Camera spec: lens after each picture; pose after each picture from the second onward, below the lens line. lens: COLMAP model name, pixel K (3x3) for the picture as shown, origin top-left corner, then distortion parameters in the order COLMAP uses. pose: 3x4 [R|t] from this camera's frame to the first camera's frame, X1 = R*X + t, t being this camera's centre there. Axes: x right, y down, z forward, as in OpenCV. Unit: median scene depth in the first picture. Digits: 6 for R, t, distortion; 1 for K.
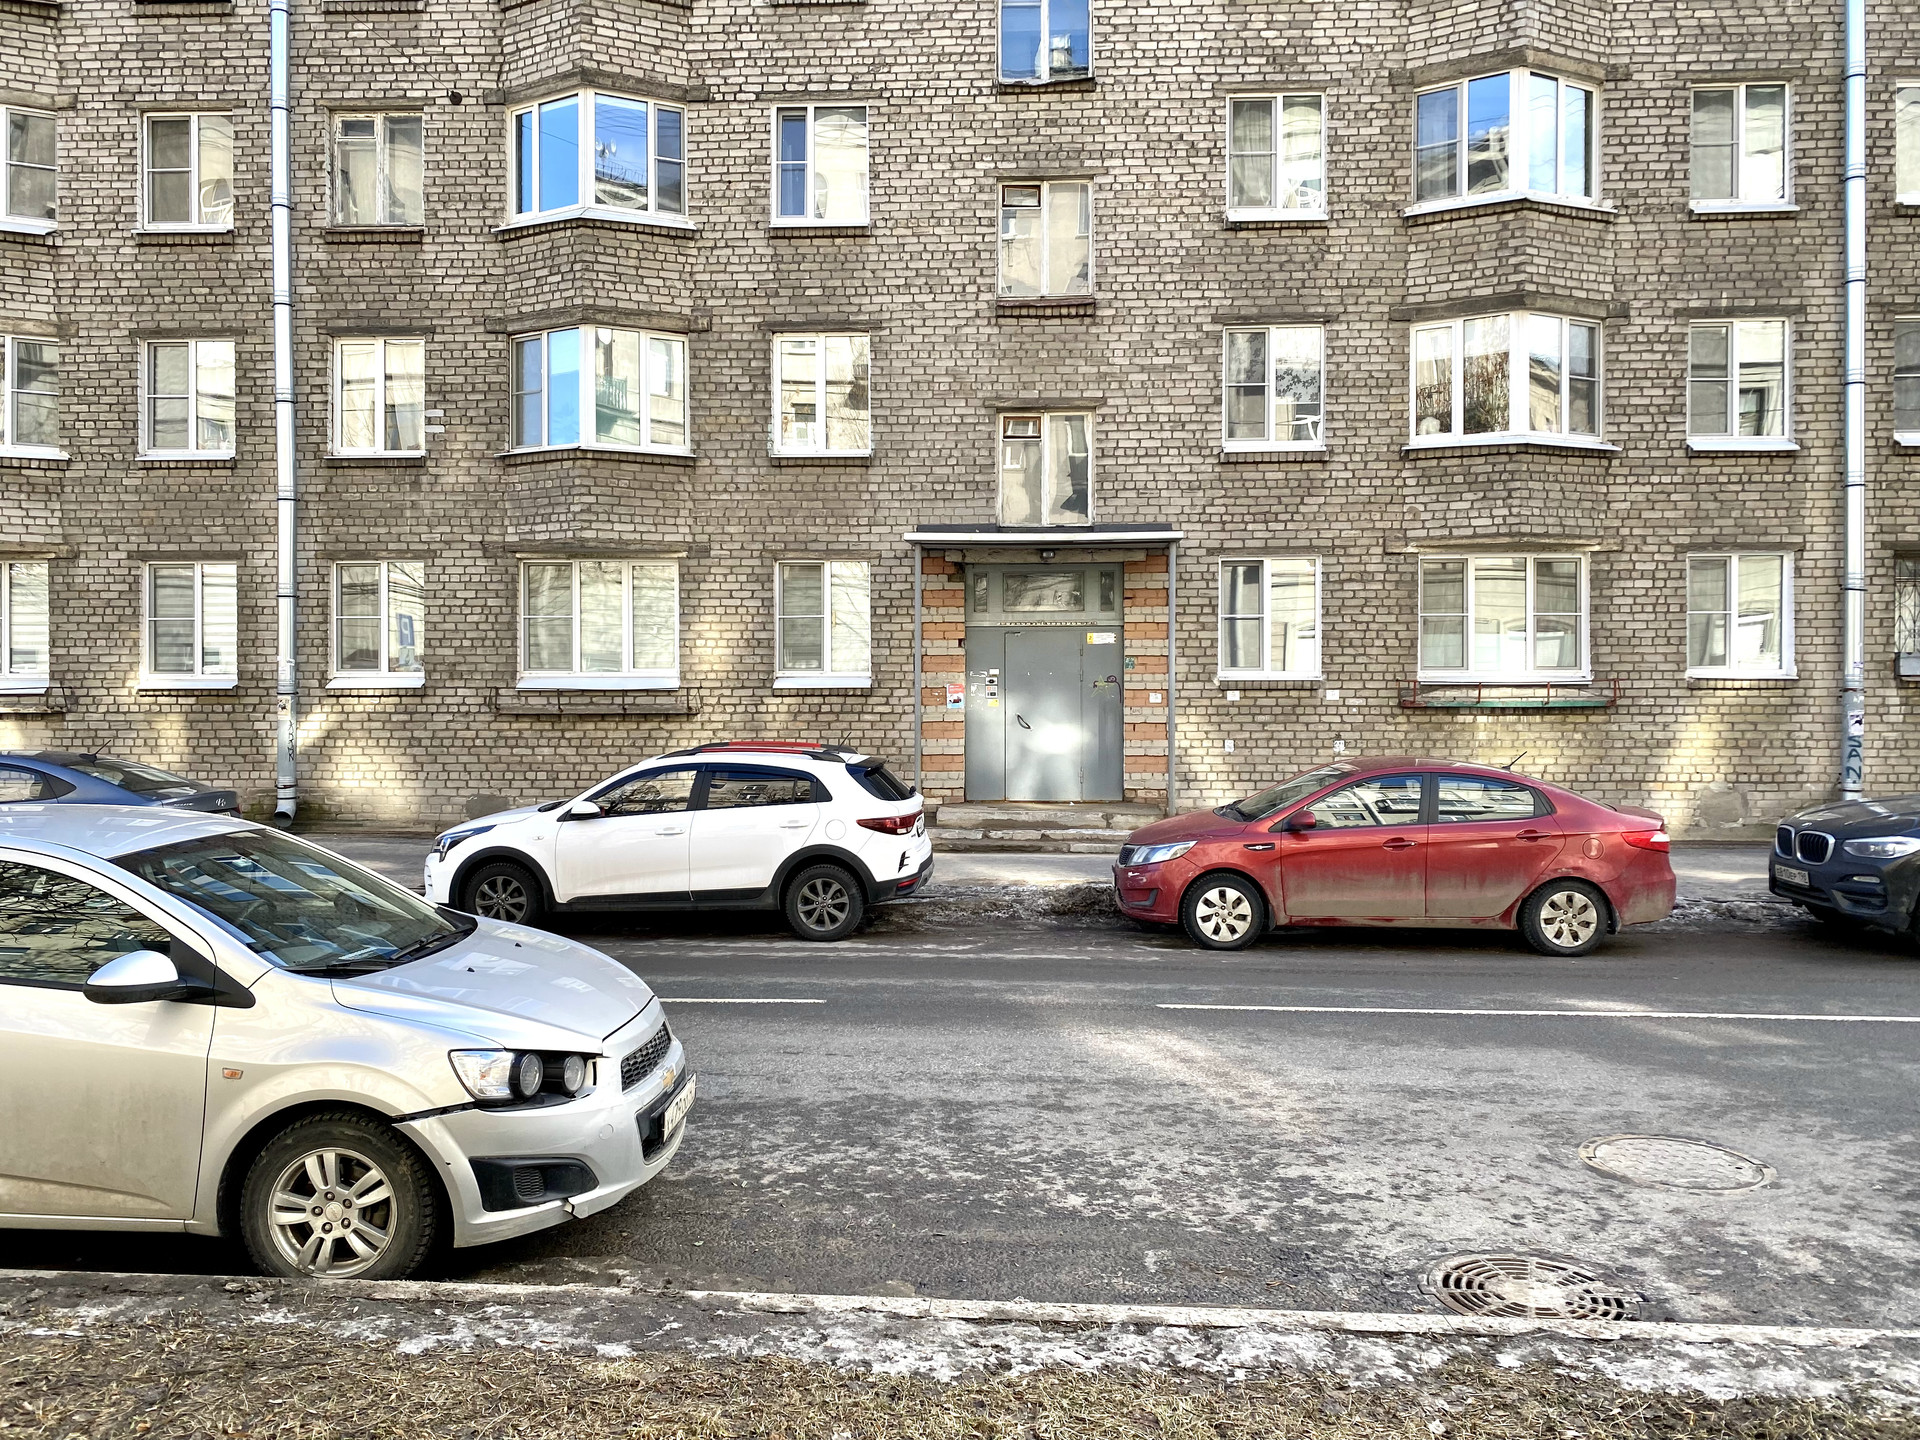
lens RADIAL K [[1479.6, 0, 950.4], [0, 1479.6, 730.8], [0, 0, 1]] dist [0.069492, -0.057513]
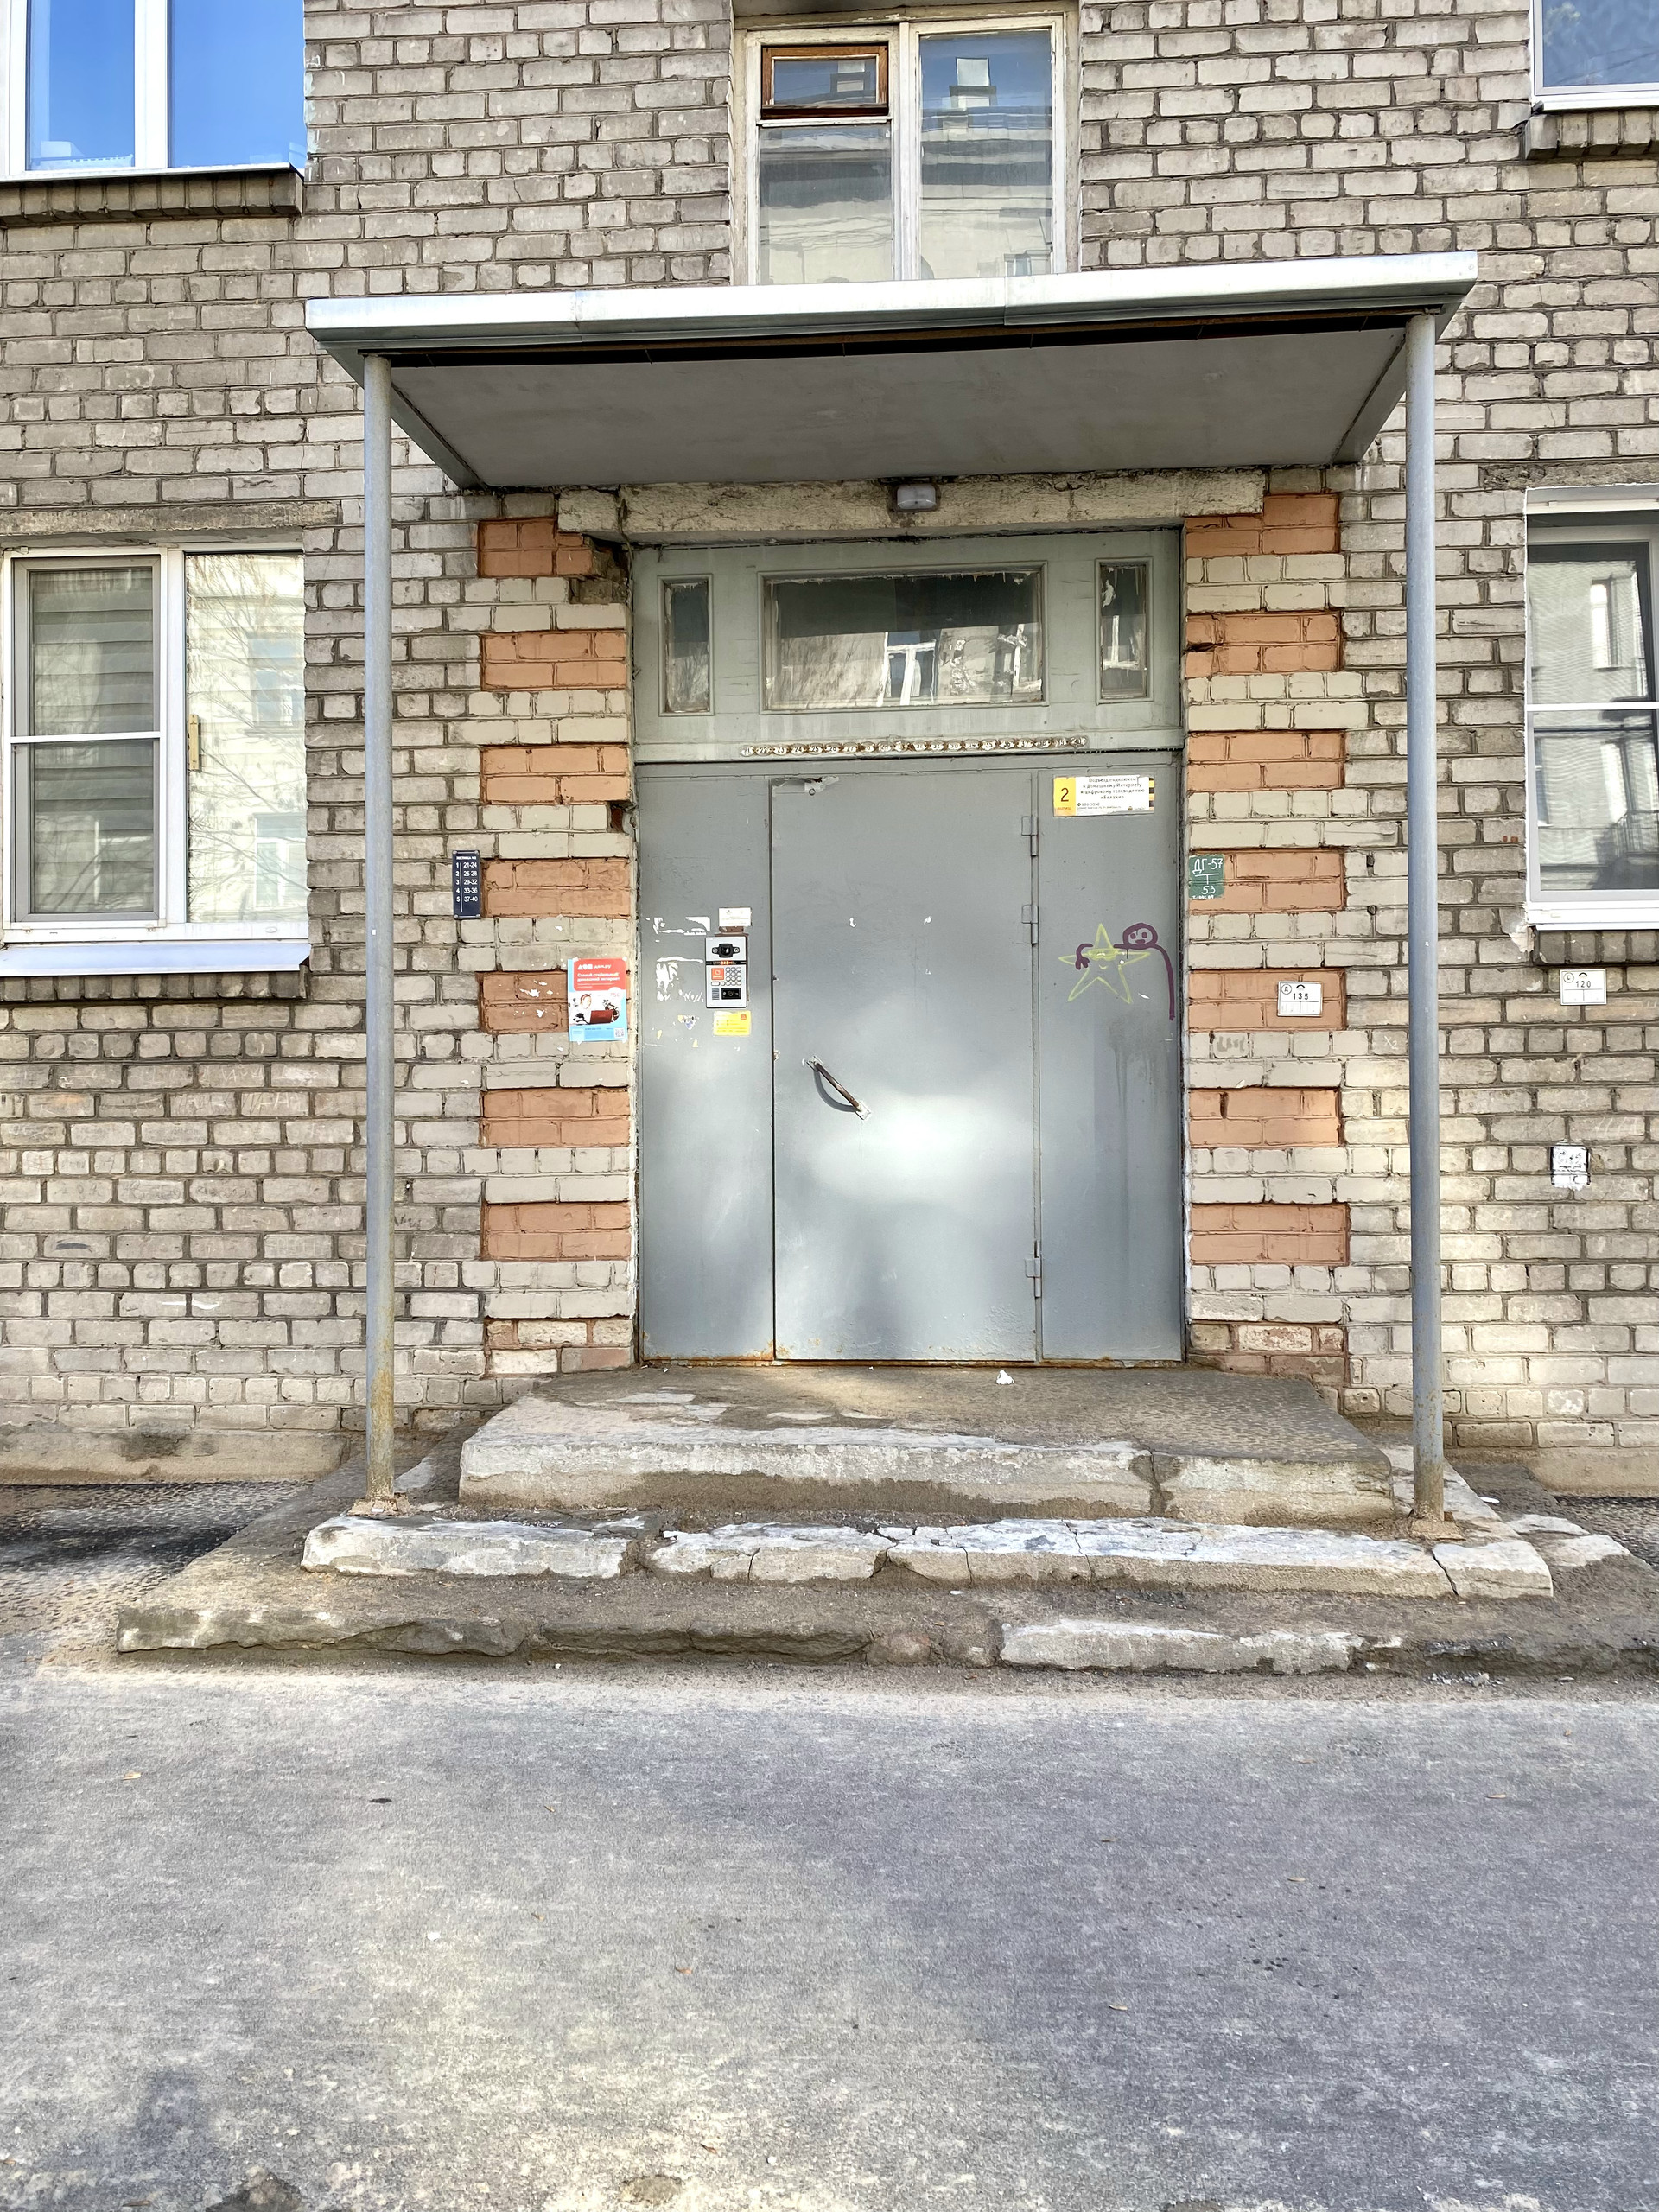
lens RADIAL K [[1704.6, 0, 838.7], [0, 1704.6, 1095.1], [0, 0, 1]] dist [0.069492, -0.057513]
pose [[0.999880, -0.006375, -0.014088, 0.055280], [0.005956, 0.999544, -0.029600, 0.005333], [0.014270, 0.029512, 0.999463, 0.673497]]
